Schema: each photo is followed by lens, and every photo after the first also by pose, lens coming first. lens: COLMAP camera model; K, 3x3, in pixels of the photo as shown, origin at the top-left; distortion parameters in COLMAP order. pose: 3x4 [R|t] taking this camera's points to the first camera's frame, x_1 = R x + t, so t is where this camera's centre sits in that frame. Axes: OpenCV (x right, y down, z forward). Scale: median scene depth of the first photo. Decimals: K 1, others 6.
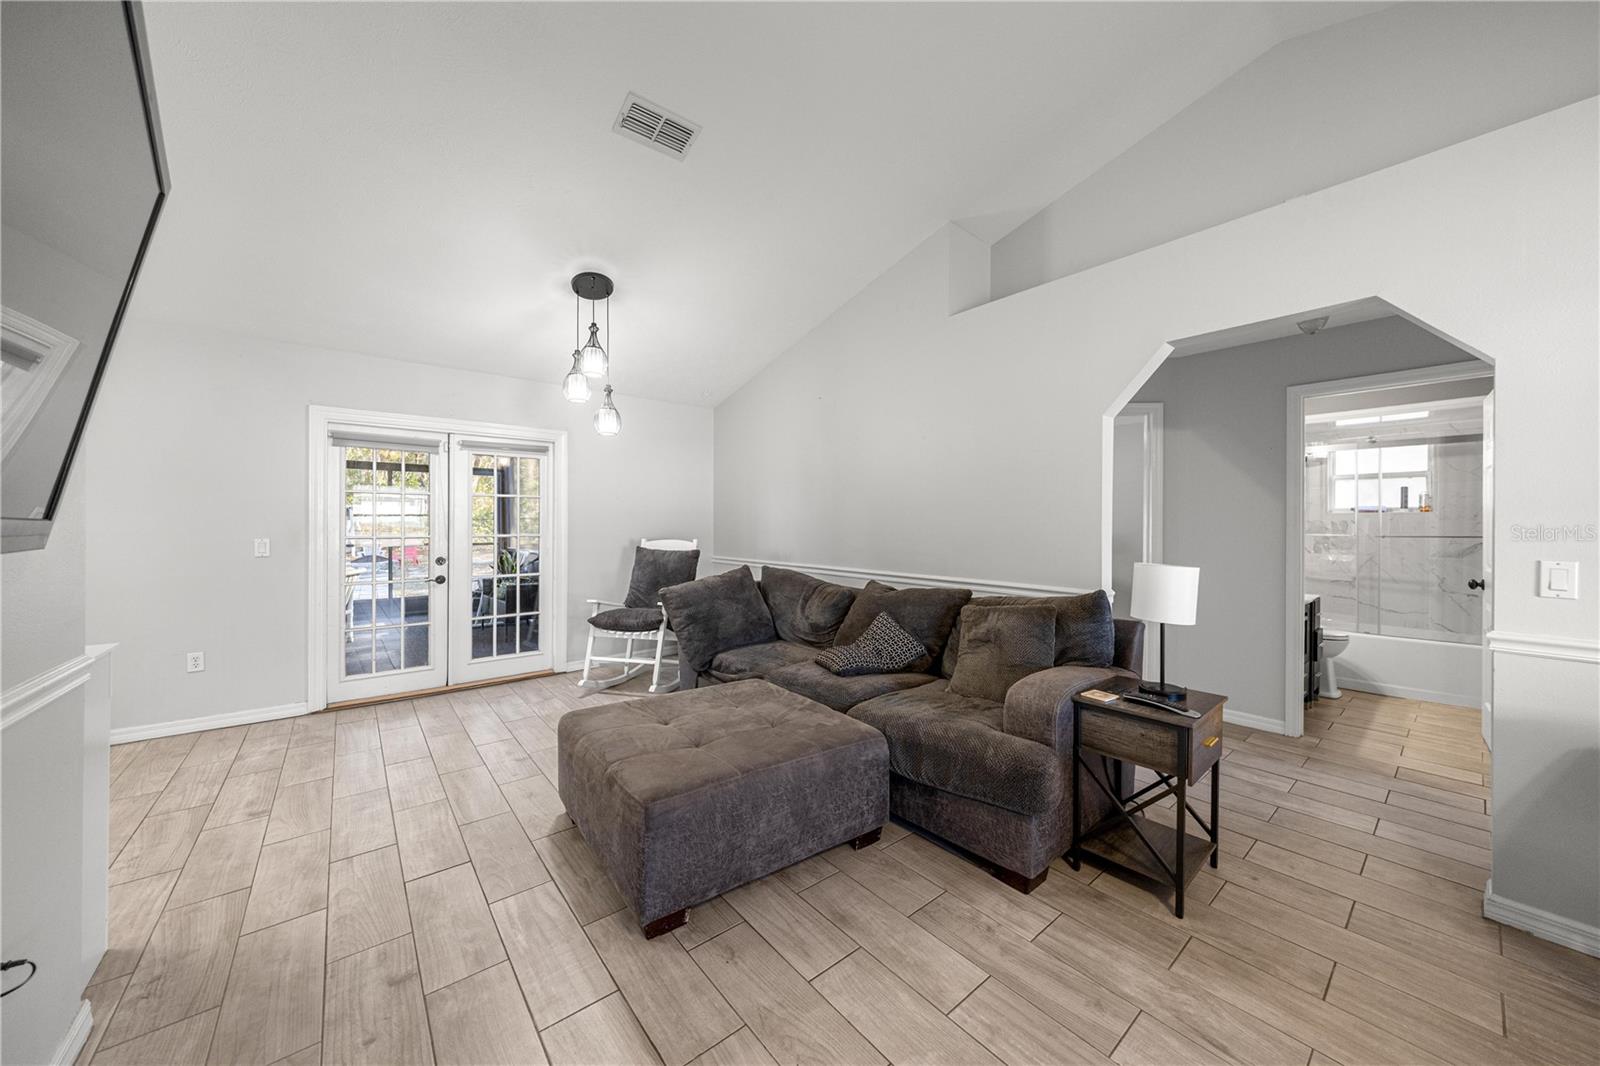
lens RADIAL K [[552.9, 0, 797.8], [0, 552.9, 521.8], [0, 0, 1]] dist [0.002257, -0.000183]
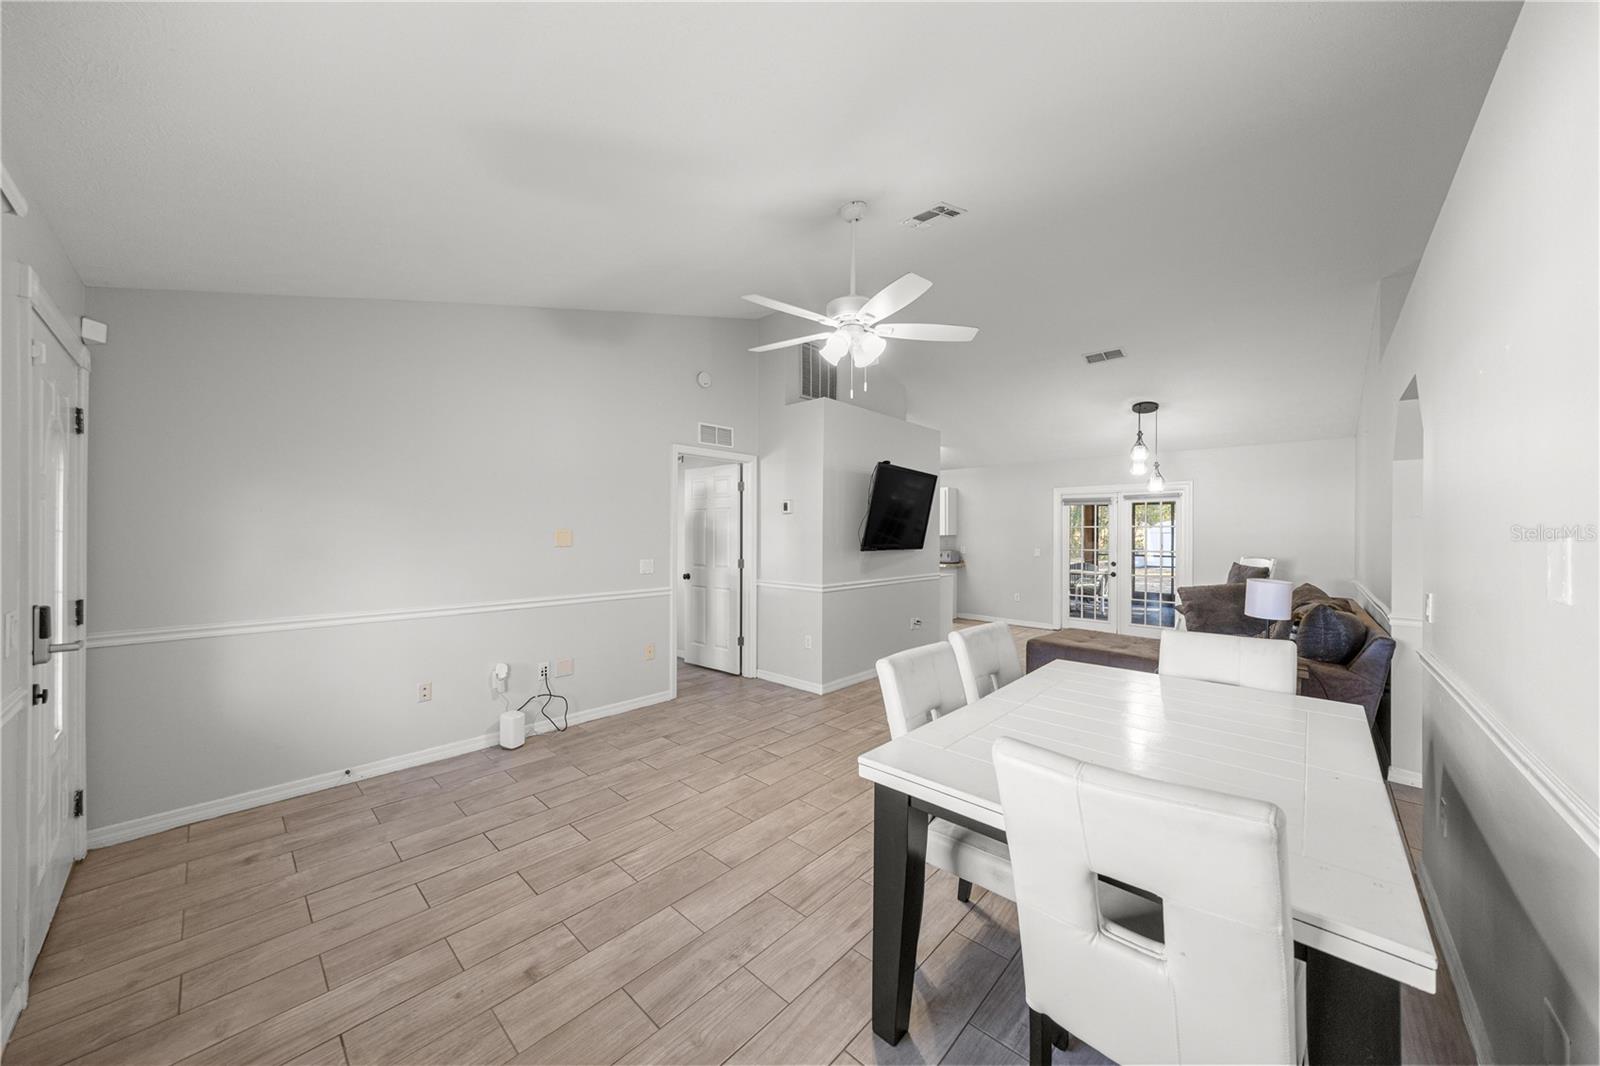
lens RADIAL K [[552.9, 0, 806.5], [0, 552.9, 535.3], [0, 0, 1]] dist [0.002257, -0.000183]
pose [[0.143959, 0.002641, -0.989580, 1.135021], [-0.004821, 0.999986, 0.001968, -0.024105], [0.989572, 0.004487, 0.143969, -0.280602]]
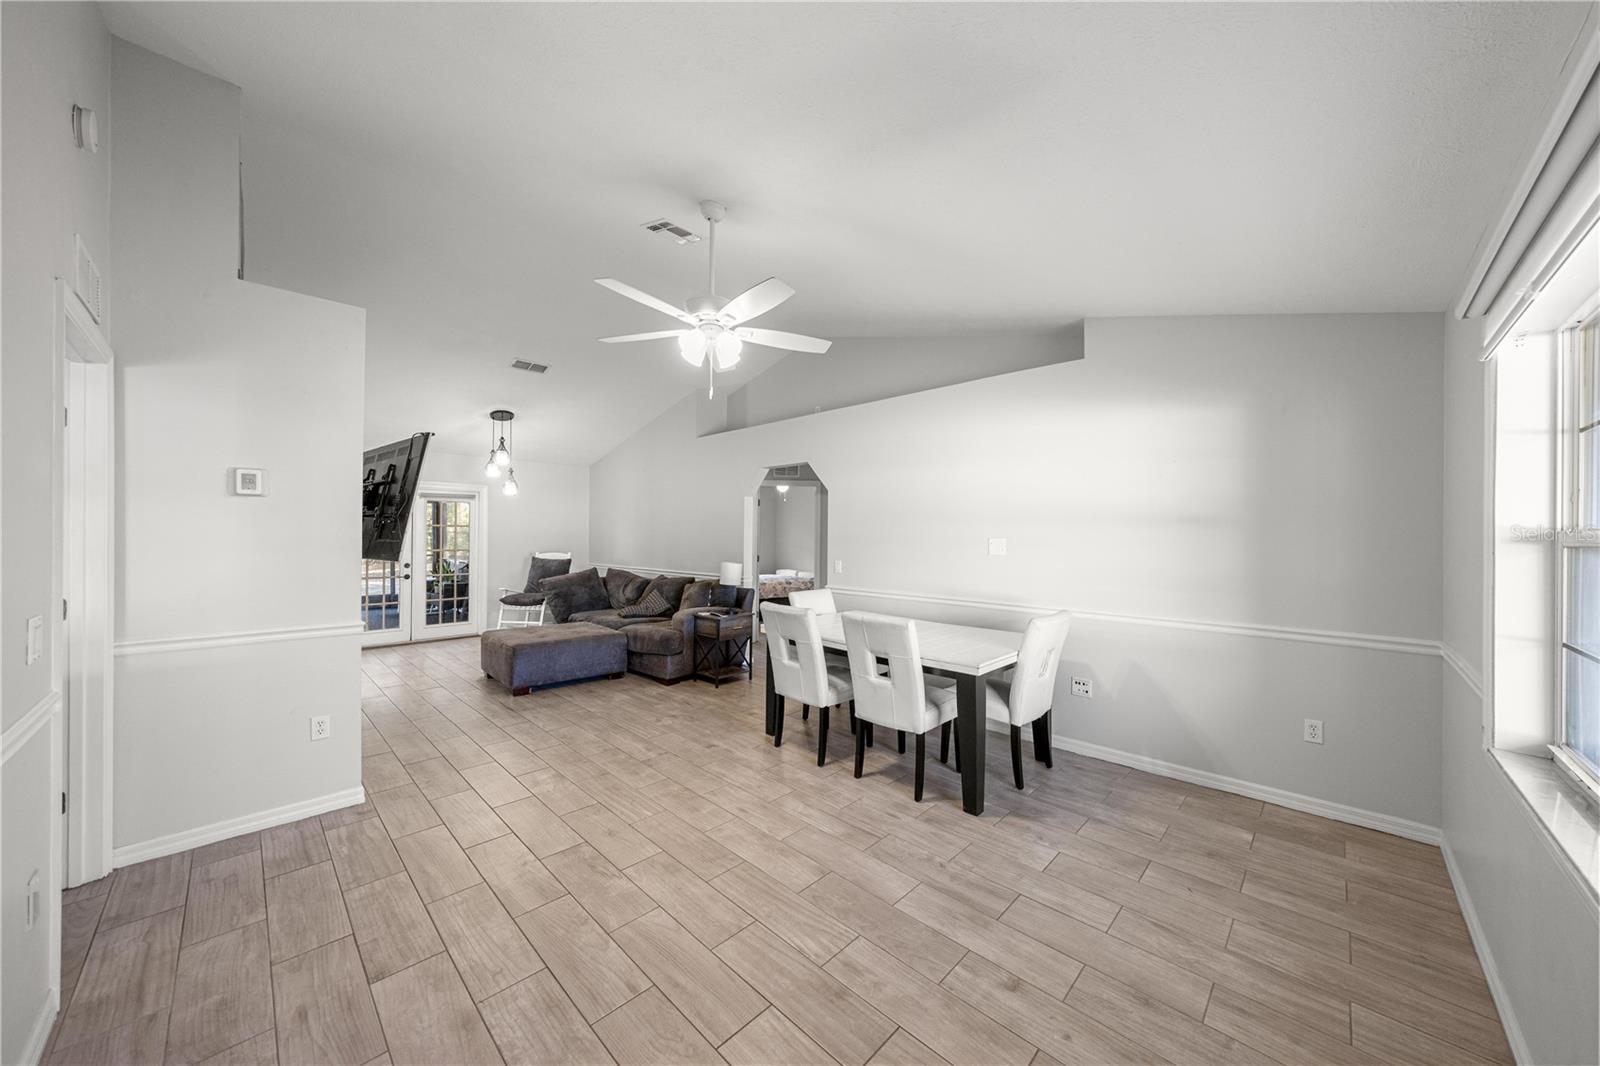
lens RADIAL K [[552.9, 0, 795.7], [0, 552.9, 532.2], [0, 0, 1]] dist [0.002257, -0.000183]
pose [[0.994334, 0.002820, 0.106268, 0.391401], [-0.002302, 0.999985, -0.005001, -0.027772], [-0.106280, 0.004728, 0.994325, -0.898424]]
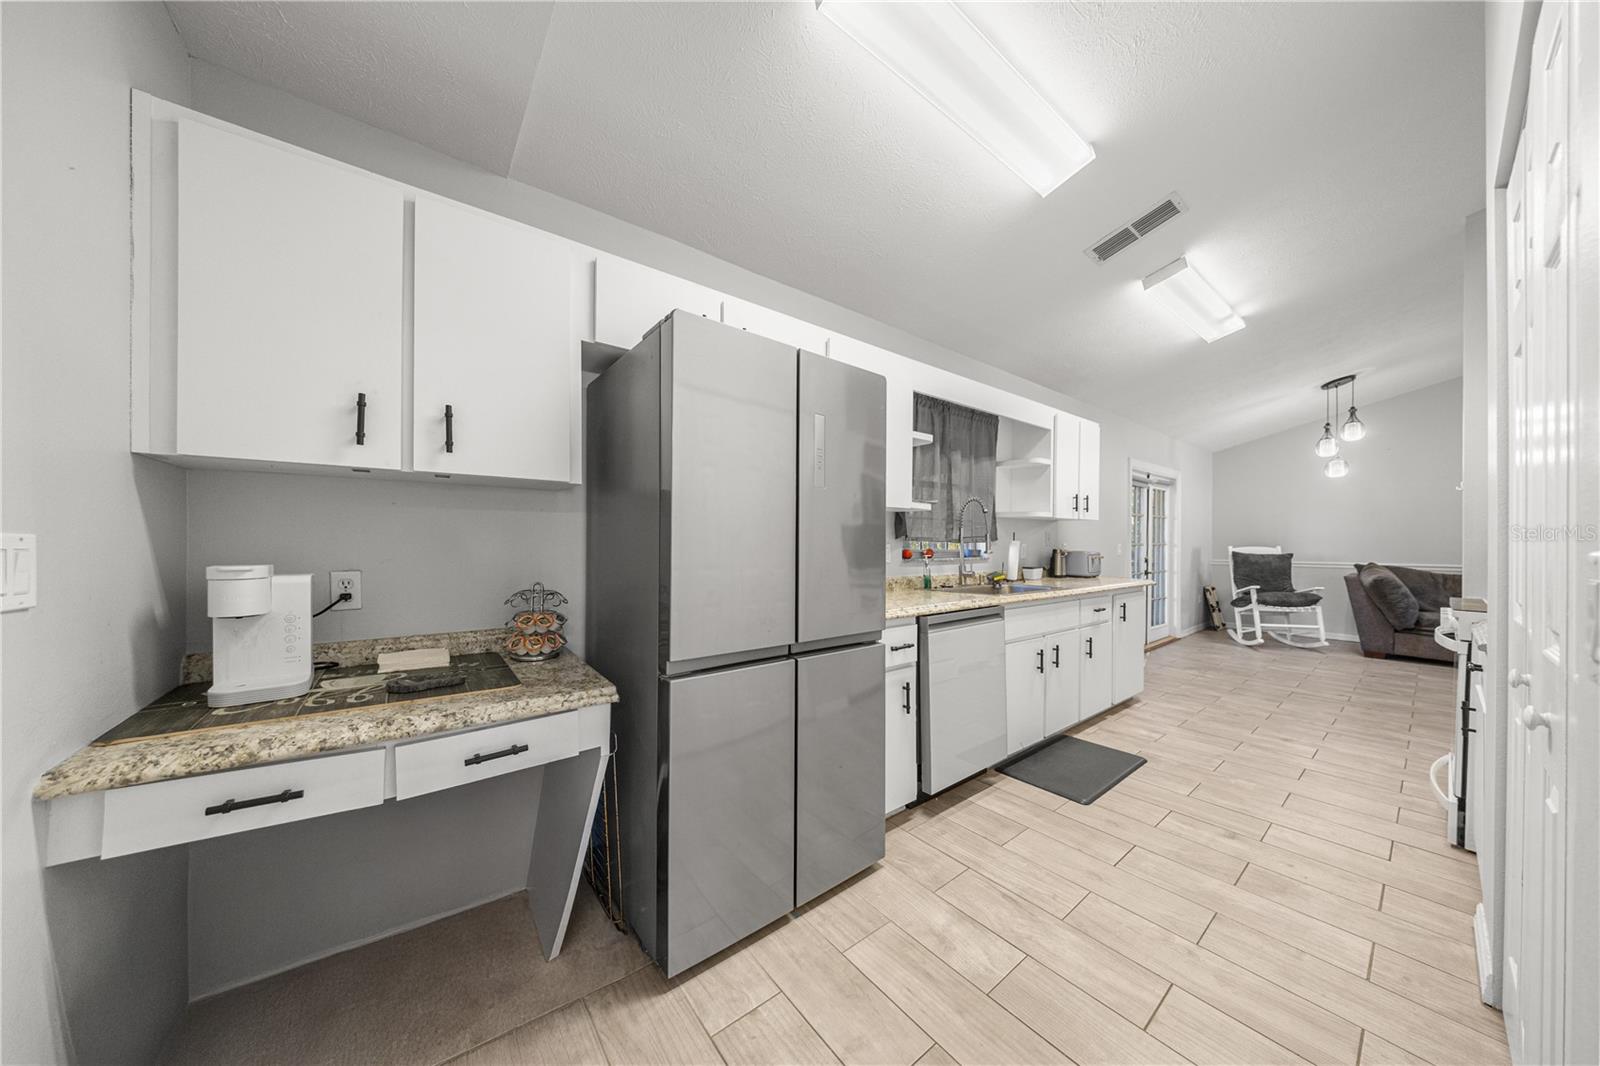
lens RADIAL K [[500.9, 0, 804.1], [0, 500.9, 537.1], [0, 0, 1]] dist [-0.002603, 0.000007]
pose [[0.999757, 0.001896, -0.021945, -1.766462], [-0.002031, 0.999979, -0.006127, 0.019752], [0.021933, 0.006170, 0.999740, -0.417980]]
